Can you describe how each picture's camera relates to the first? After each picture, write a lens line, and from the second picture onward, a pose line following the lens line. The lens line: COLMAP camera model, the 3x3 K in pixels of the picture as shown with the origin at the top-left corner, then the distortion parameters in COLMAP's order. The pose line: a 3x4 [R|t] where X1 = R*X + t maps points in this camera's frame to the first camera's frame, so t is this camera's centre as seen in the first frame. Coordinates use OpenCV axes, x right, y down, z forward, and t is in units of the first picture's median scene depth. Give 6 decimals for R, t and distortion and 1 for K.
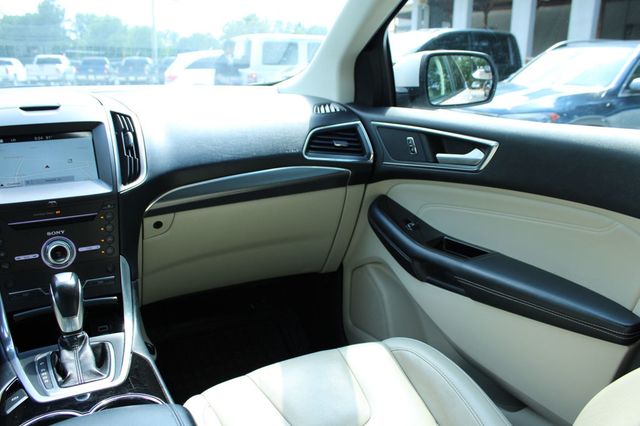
lens RADIAL K [[527.0, 0, 320.0], [0, 527.0, 213.0], [0, 0, 1]] dist [-0.159065, 0.116891]
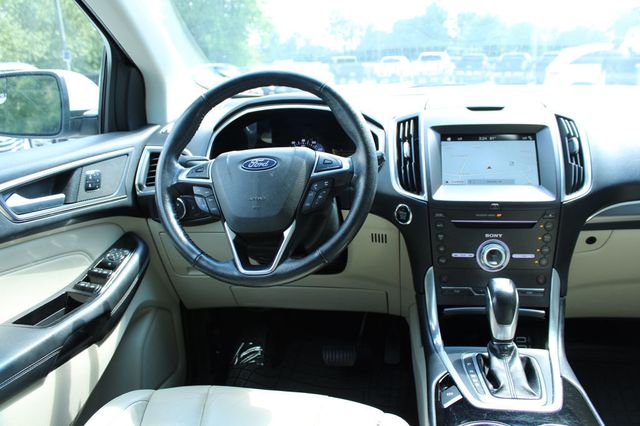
lens RADIAL K [[527.0, 0, 320.0], [0, 527.0, 213.0], [0, 0, 1]] dist [-0.159065, 0.116891]
pose [[0.779435, 0.126697, -0.613538, -0.163835], [-0.121955, 0.991287, 0.049773, -0.013065], [0.614498, 0.036029, 0.788095, -0.004979]]
